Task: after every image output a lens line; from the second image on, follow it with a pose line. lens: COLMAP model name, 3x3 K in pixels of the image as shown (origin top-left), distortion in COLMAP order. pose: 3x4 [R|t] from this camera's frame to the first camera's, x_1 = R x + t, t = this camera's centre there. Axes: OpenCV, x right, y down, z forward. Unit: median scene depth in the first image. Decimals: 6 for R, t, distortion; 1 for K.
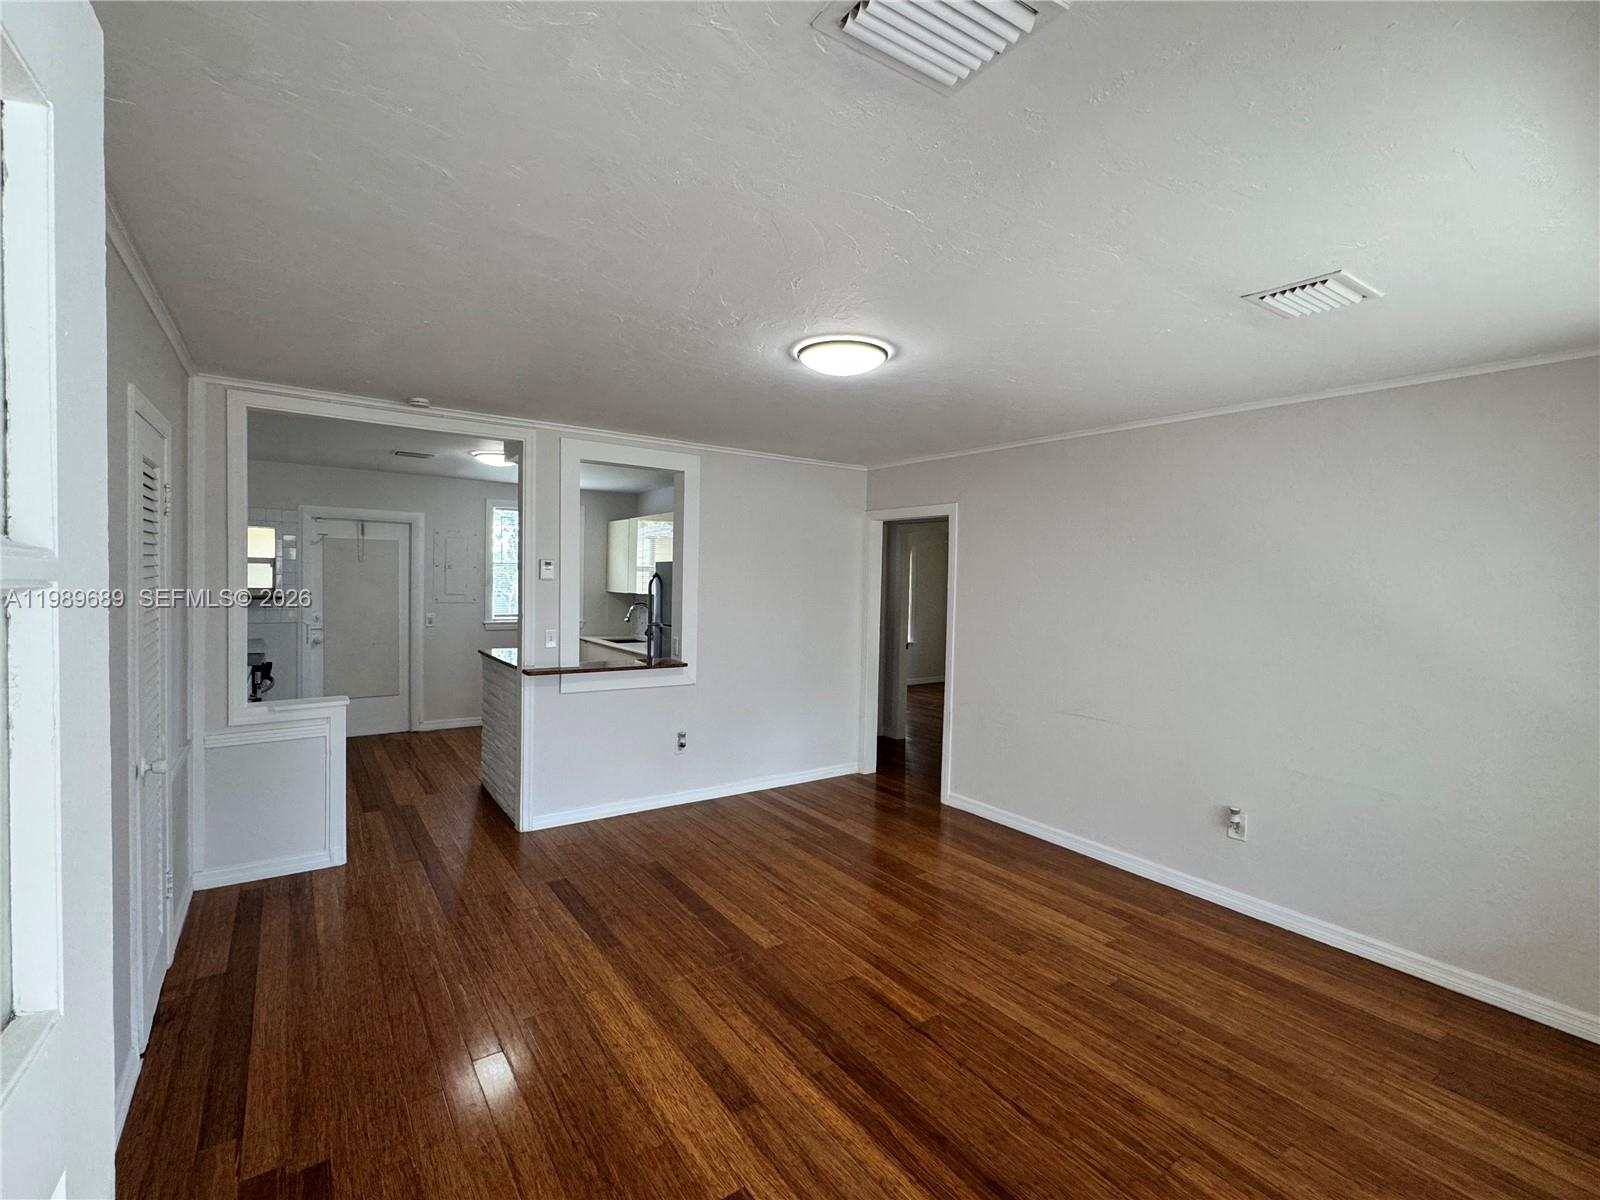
lens RADIAL K [[714.0, 0, 797.1], [0, 714.0, 606.8], [0, 0, 1]] dist [-0.000392, -0.000021]
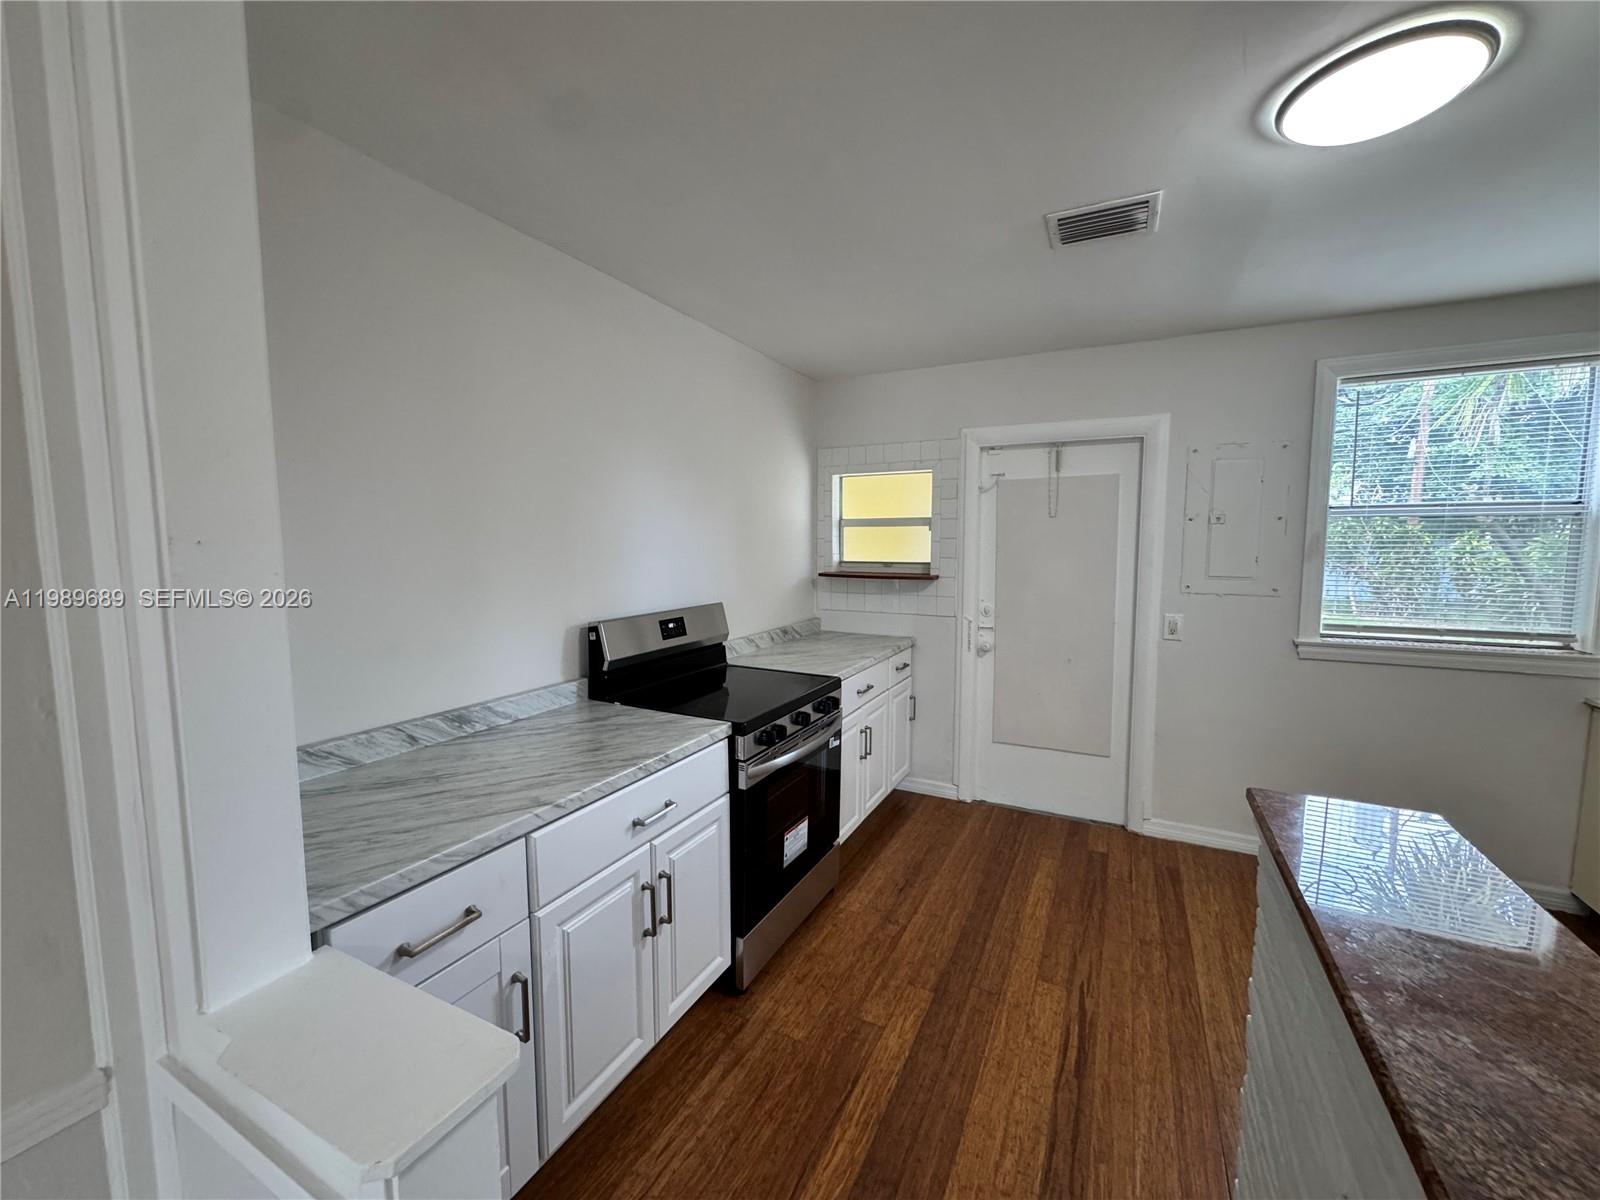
lens RADIAL K [[632.4, 0, 802.5], [0, 632.4, 596.4], [0, 0, 1]] dist [-0.008123, 0.001249]
pose [[0.474852, 0.055578, -0.878309, -0.573127], [-0.013732, 0.998350, 0.055750, -0.055831], [0.879958, -0.014412, 0.474832, 1.293627]]
